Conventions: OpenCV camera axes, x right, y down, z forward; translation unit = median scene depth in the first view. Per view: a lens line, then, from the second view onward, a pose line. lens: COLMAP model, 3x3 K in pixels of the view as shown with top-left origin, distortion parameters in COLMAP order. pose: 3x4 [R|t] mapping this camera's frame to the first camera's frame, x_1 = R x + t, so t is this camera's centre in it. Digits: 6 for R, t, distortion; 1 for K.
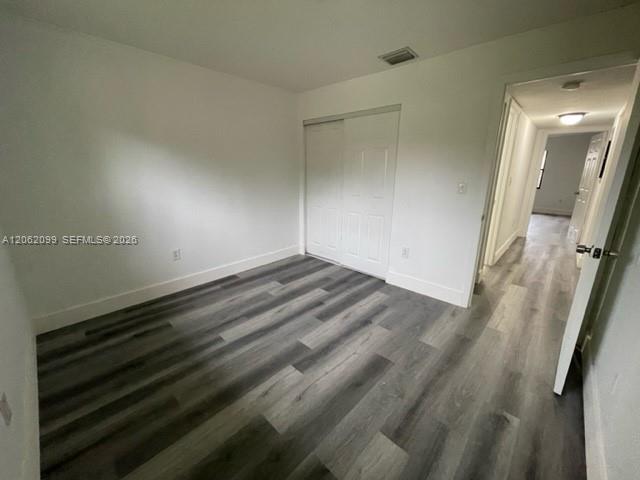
lens RADIAL K [[259.5, 0, 321.2], [0, 259.5, 235.9], [0, 0, 1]] dist [-0.002204, 0.000568]
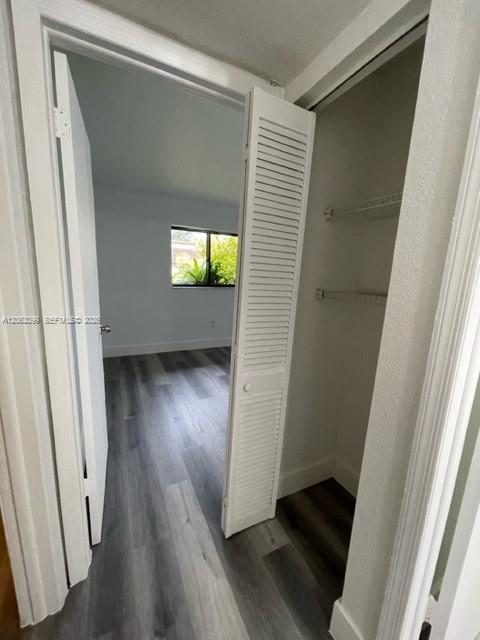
lens RADIAL K [[259.5, 0, 243.2], [0, 259.5, 324.0], [0, 0, 1]] dist [-0.002204, 0.000568]
pose [[-0.342648, 0.160684, -0.925620, 1.088477], [-0.274019, 0.925329, 0.262070, -0.254986], [0.898613, 0.343435, -0.273031, 1.087153]]
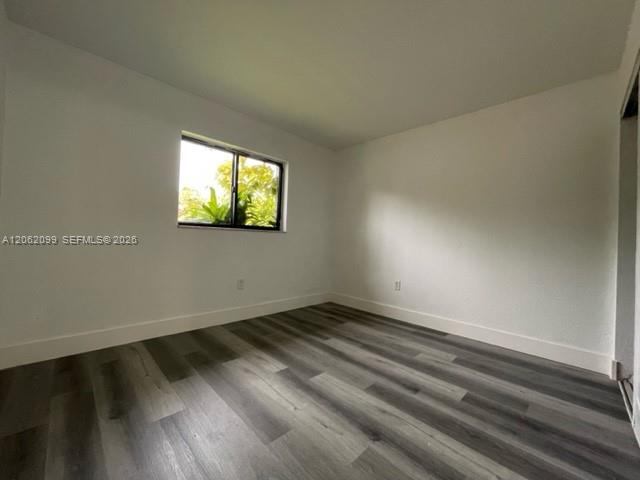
lens RADIAL K [[259.5, 0, 321.2], [0, 259.5, 235.9], [0, 0, 1]] dist [-0.002204, 0.000568]
pose [[-0.024120, -0.019909, -0.999511, 0.696211], [-0.287487, 0.957708, -0.012139, -0.031118], [0.957481, 0.287054, -0.028823, 0.741082]]
